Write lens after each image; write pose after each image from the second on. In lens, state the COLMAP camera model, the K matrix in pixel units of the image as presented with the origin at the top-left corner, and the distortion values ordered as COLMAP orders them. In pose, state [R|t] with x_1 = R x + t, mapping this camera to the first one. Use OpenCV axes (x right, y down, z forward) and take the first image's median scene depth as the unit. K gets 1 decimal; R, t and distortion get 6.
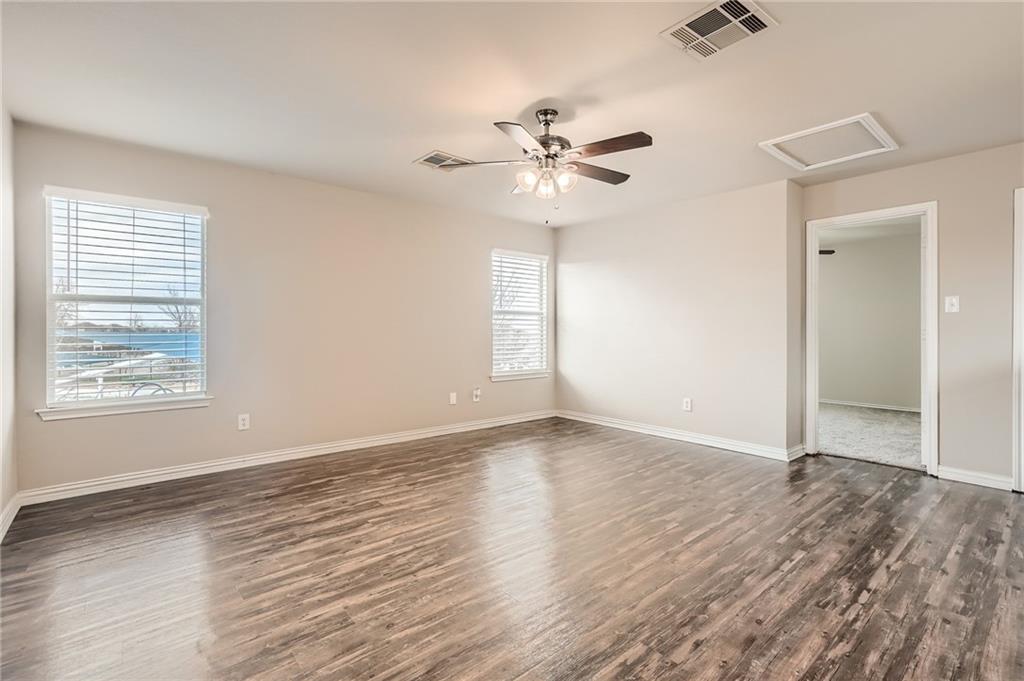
lens RADIAL K [[478.8, 0, 514.1], [0, 478.8, 341.9], [0, 0, 1]] dist [-0.036421, 0.025146]
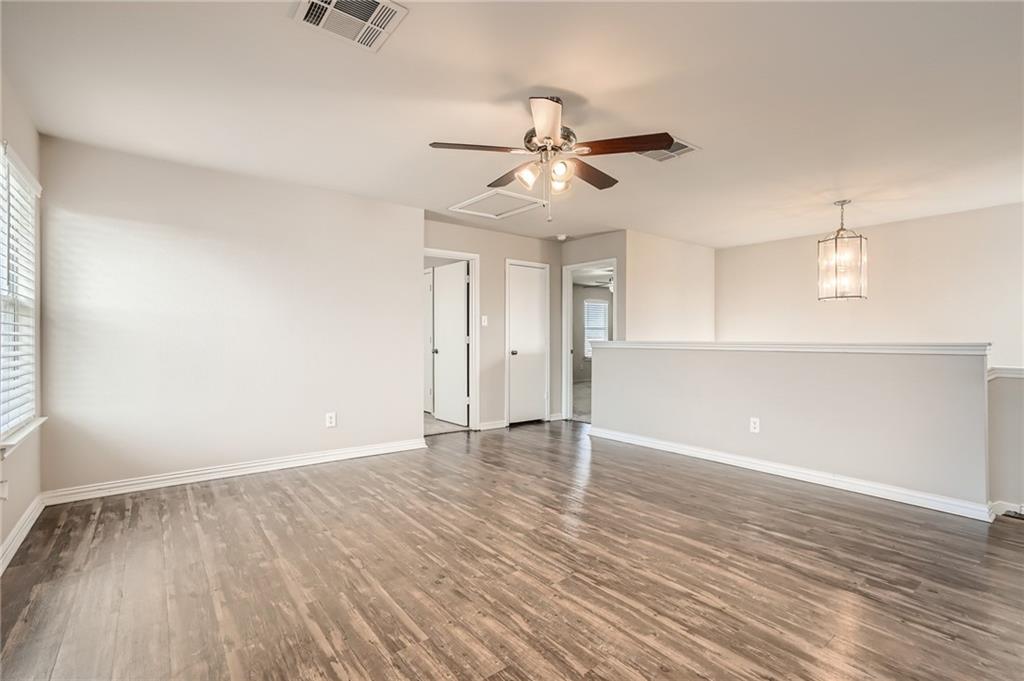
lens RADIAL K [[478.8, 0, 514.1], [0, 478.8, 341.9], [0, 0, 1]] dist [-0.036421, 0.025146]
pose [[0.032899, -0.008561, 0.999422, -0.864899], [0.025260, 0.999651, 0.007732, -0.021622], [-0.999139, 0.024991, 0.033104, 1.053756]]
